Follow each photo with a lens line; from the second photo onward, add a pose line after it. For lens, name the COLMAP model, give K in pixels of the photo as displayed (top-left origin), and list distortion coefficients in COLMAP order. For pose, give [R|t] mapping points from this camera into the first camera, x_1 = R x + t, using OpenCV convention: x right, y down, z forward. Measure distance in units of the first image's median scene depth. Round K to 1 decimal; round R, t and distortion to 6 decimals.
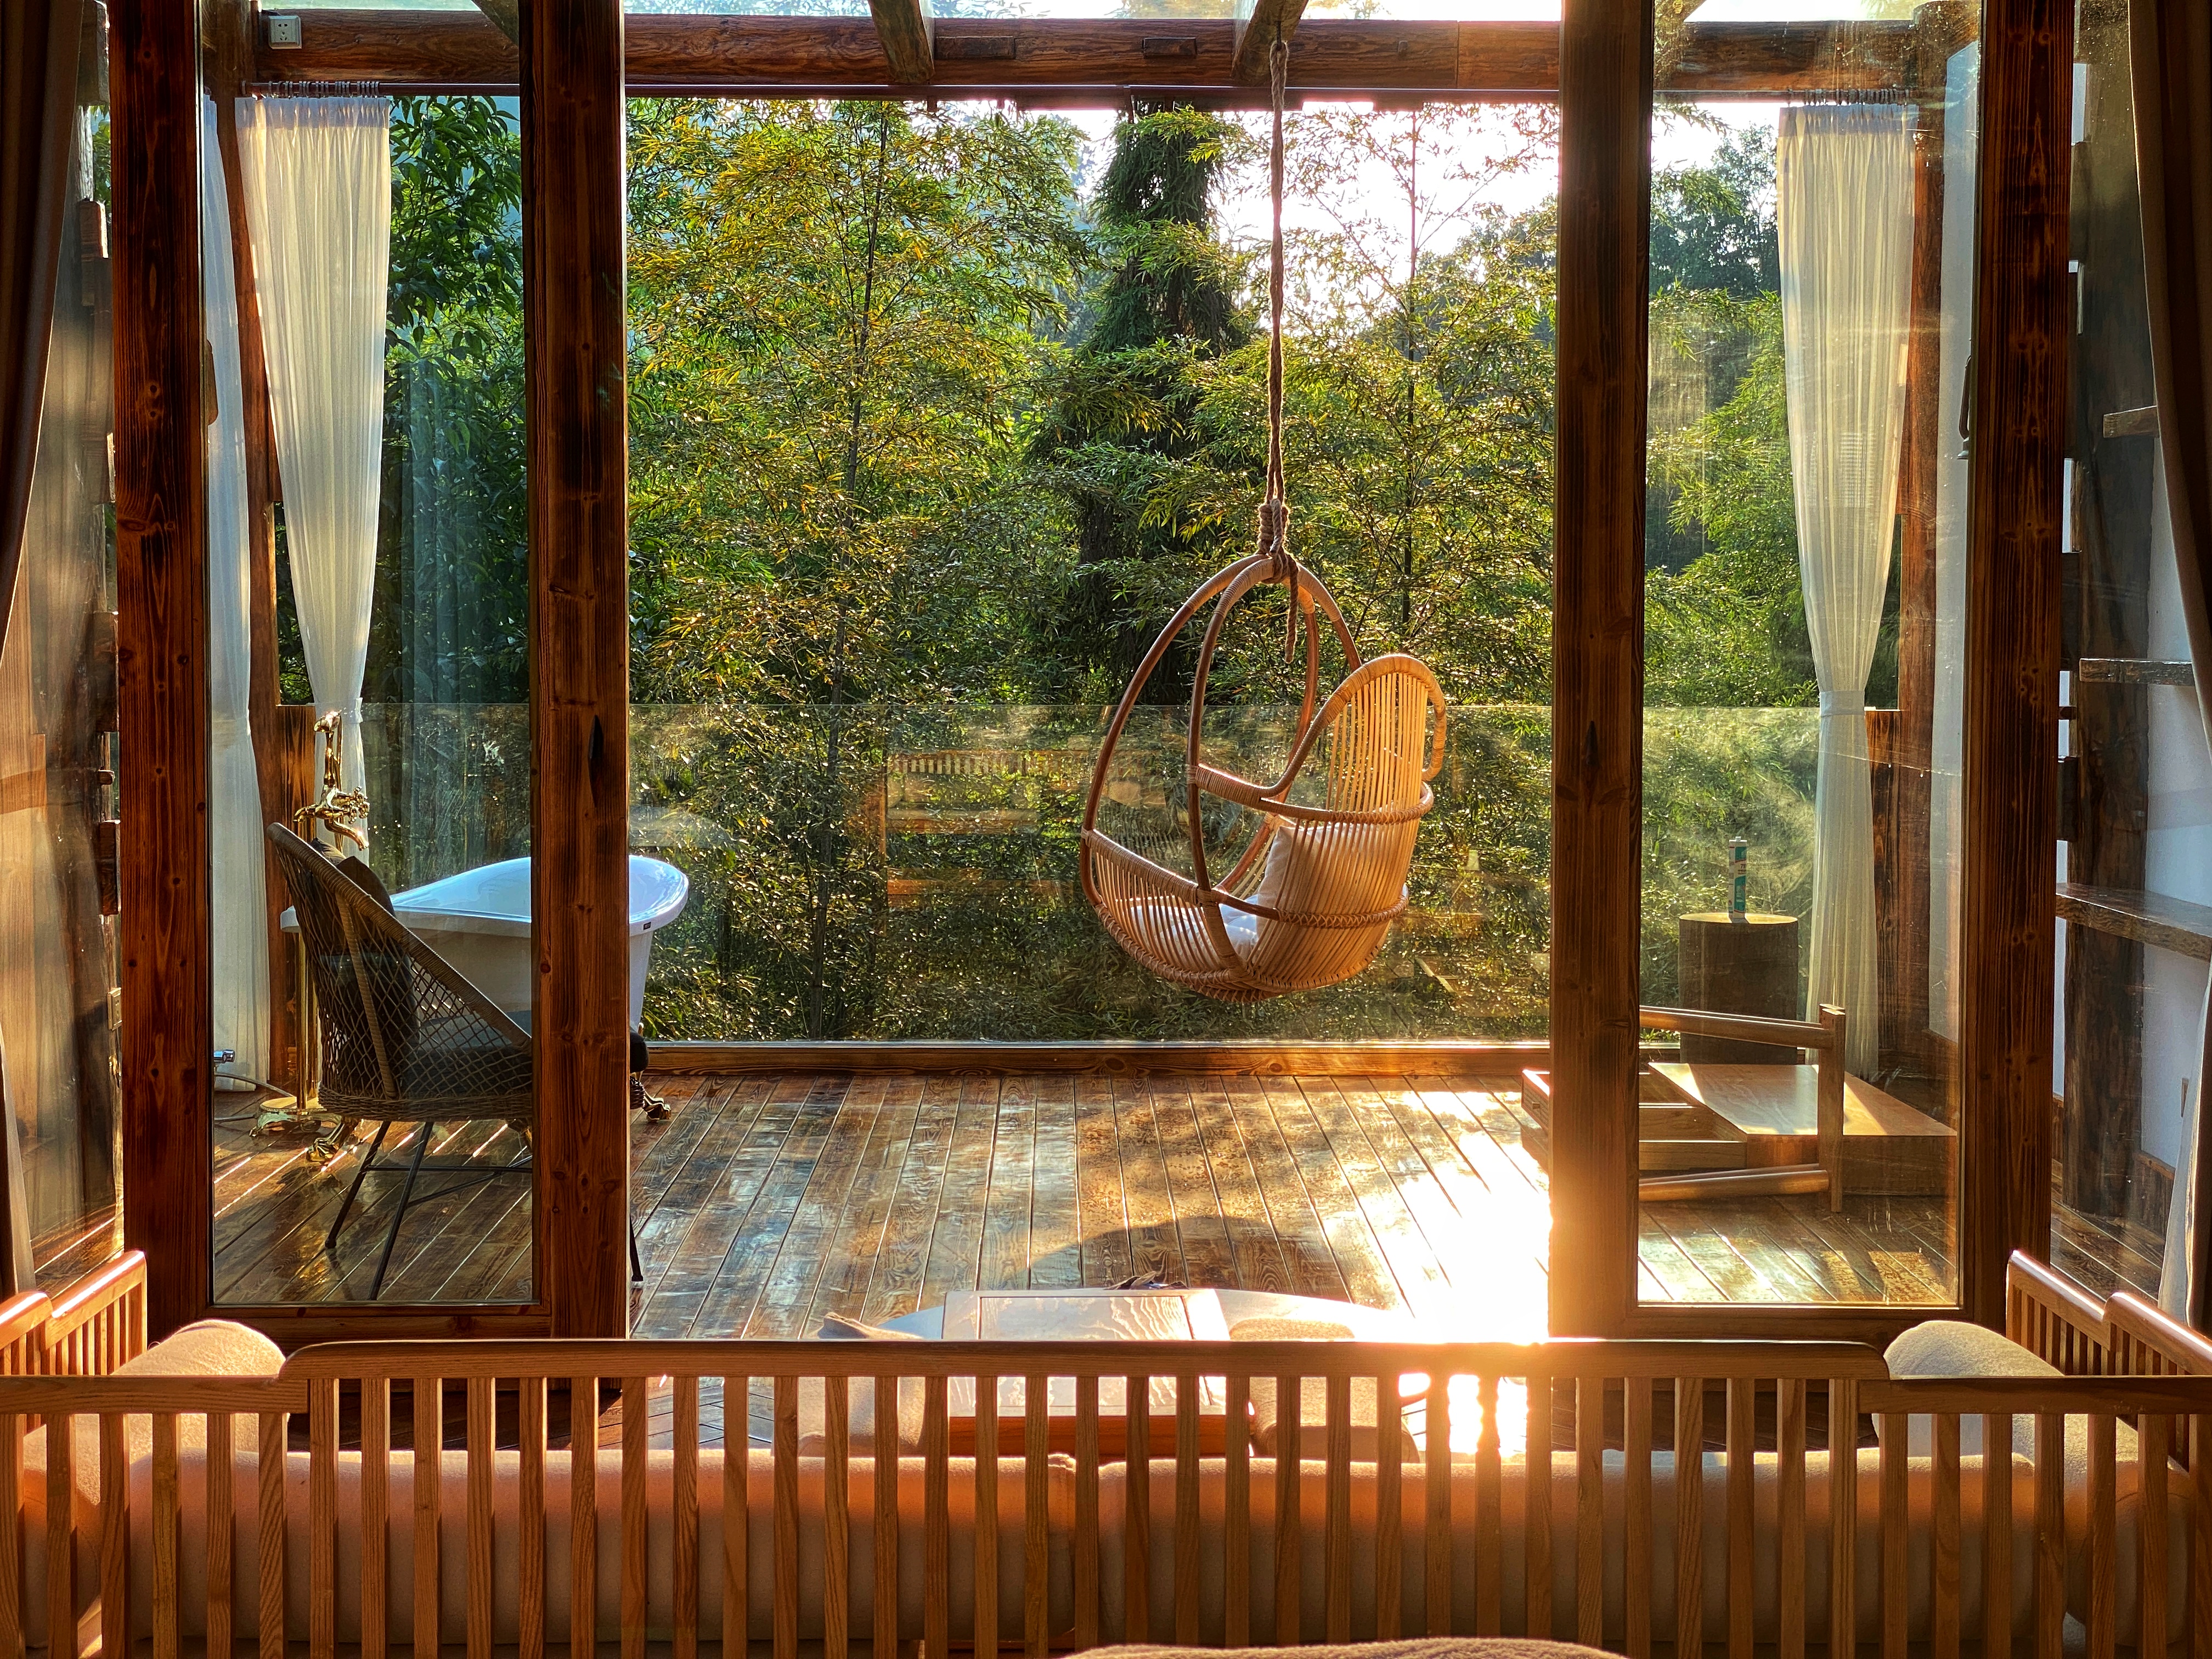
lens RADIAL K [[3272.2, 0, 1127.4], [0, 3272.2, 804.7], [0, 0, 1]] dist [0.127544, -0.387998]
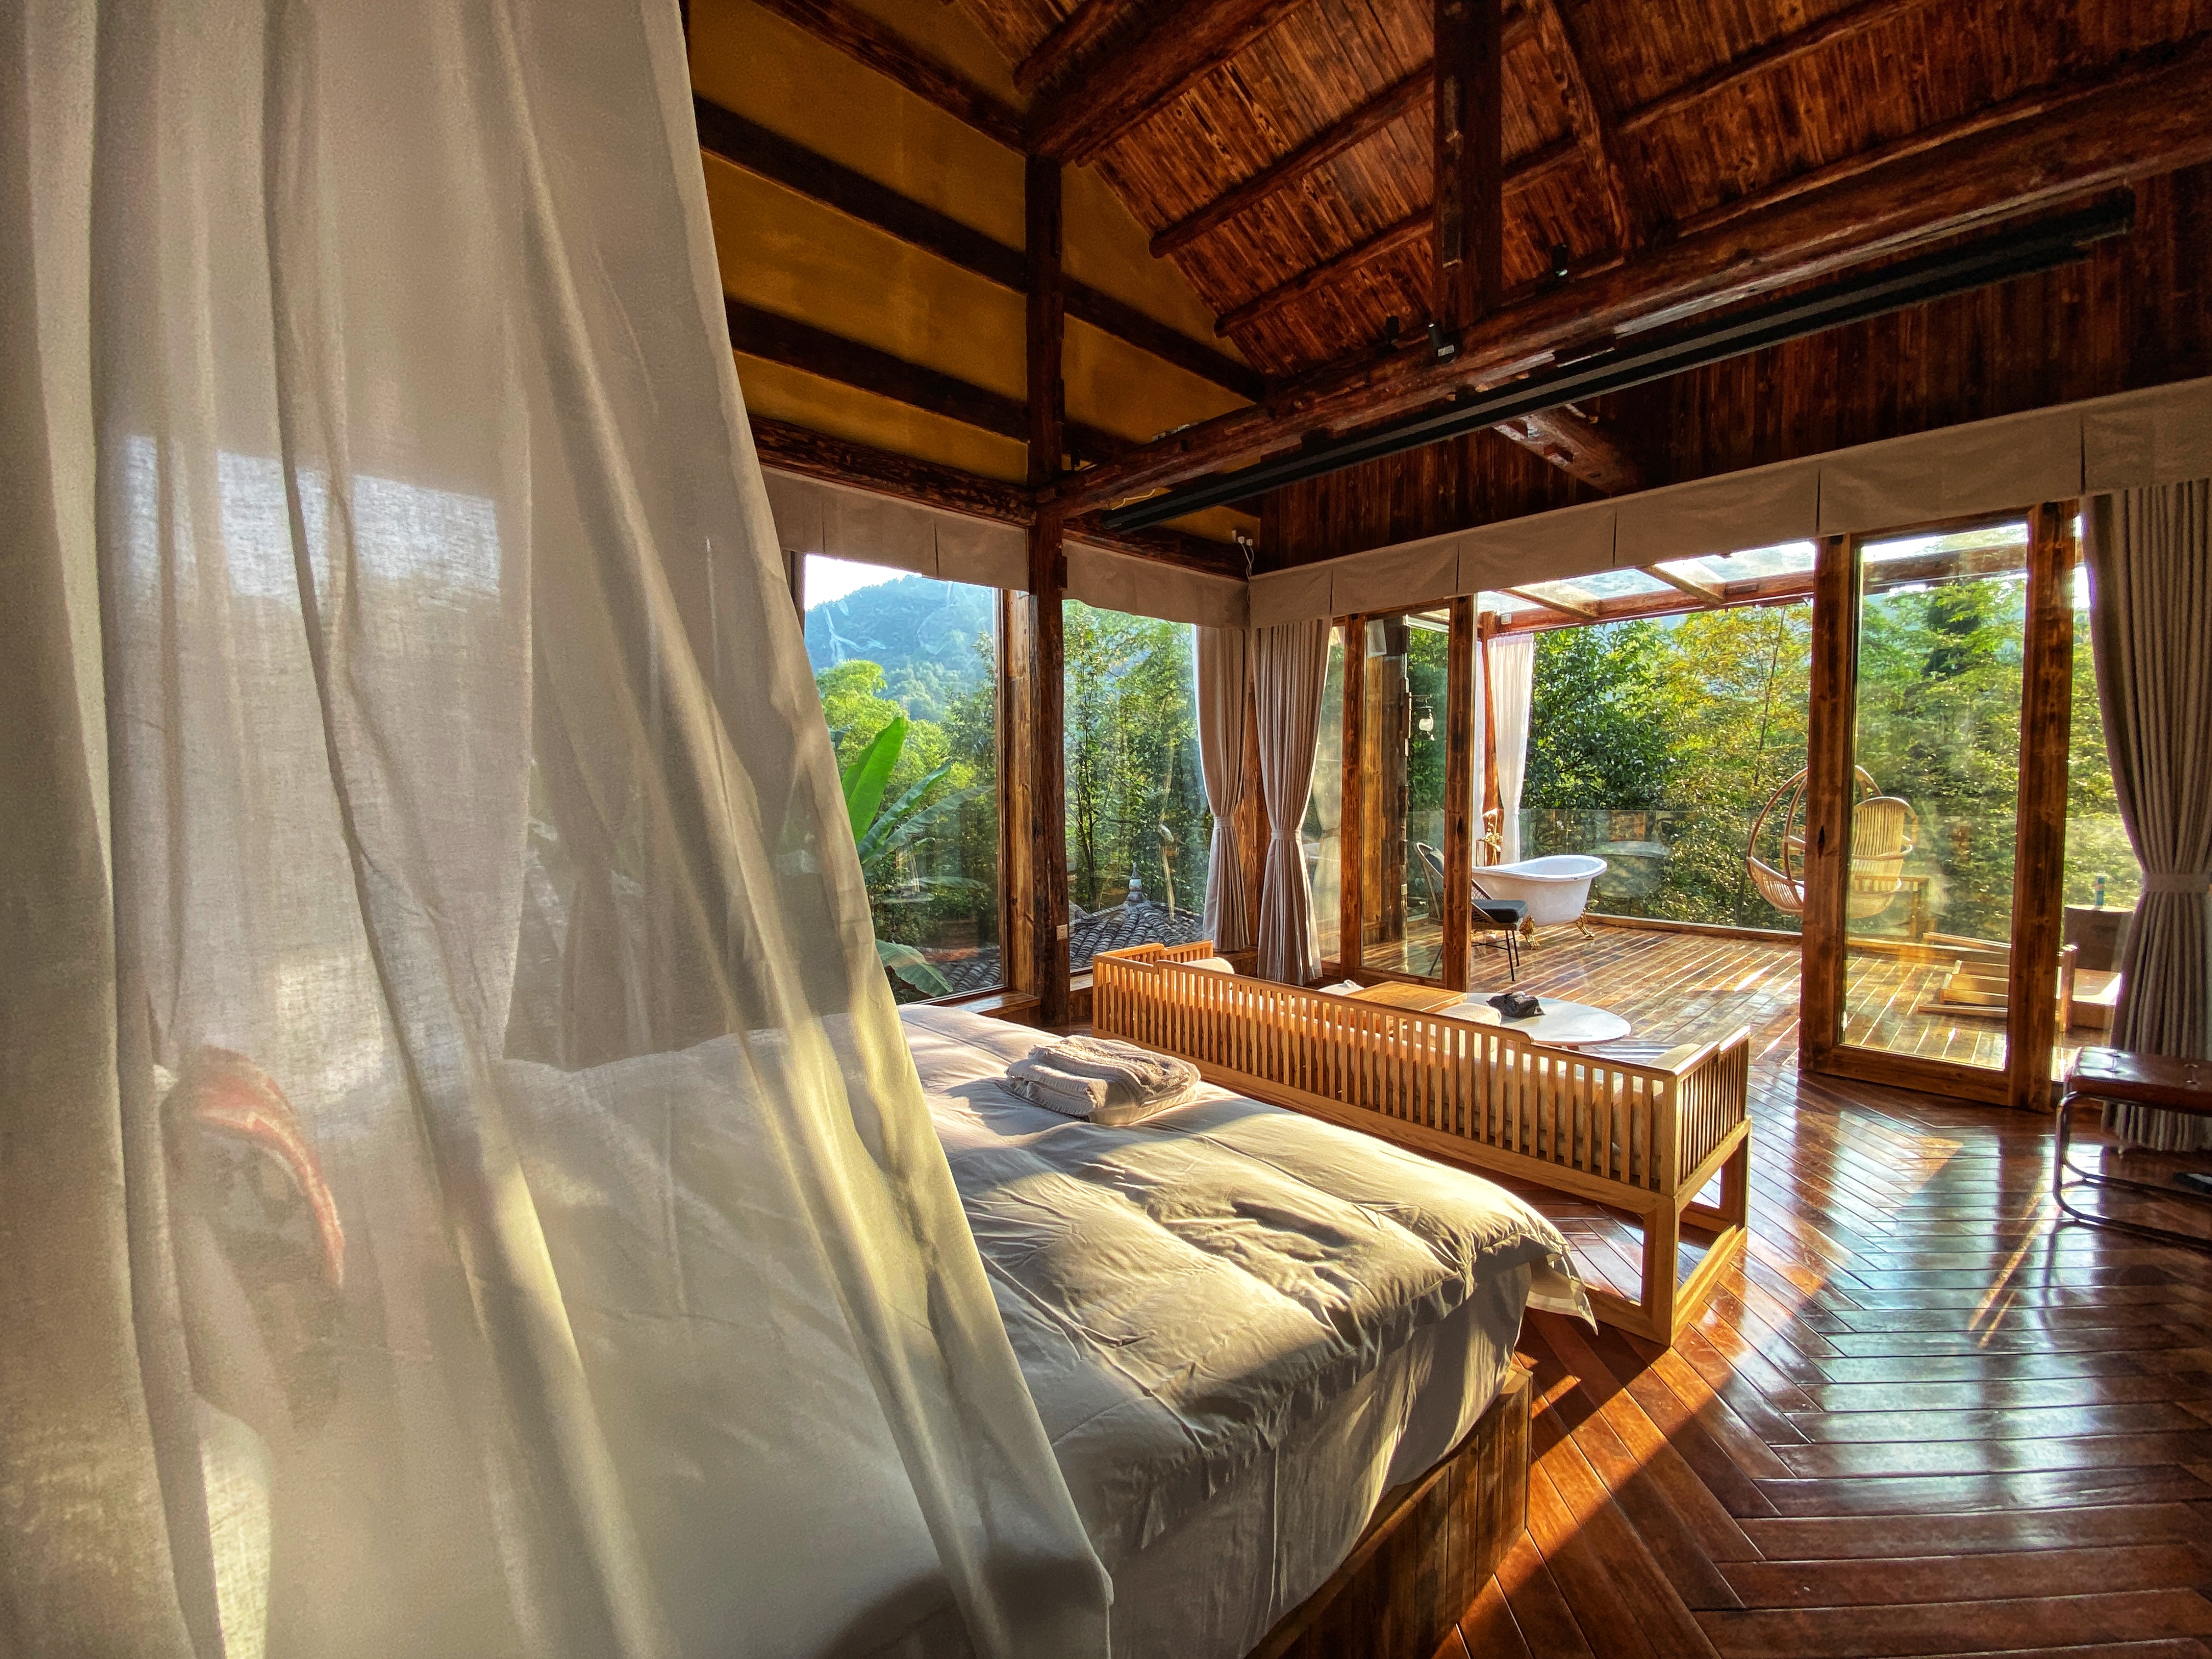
lens RADIAL K [[894.2, 0, 1103.0], [0, 894.2, 828.3], [0, 0, 1]] dist [0.047082, -0.037517]
pose [[0.667191, 0.030334, -0.744269, 0.200632], [-0.030776, 0.999440, 0.013145, -0.009844], [0.744251, 0.014135, 0.667751, 0.038792]]
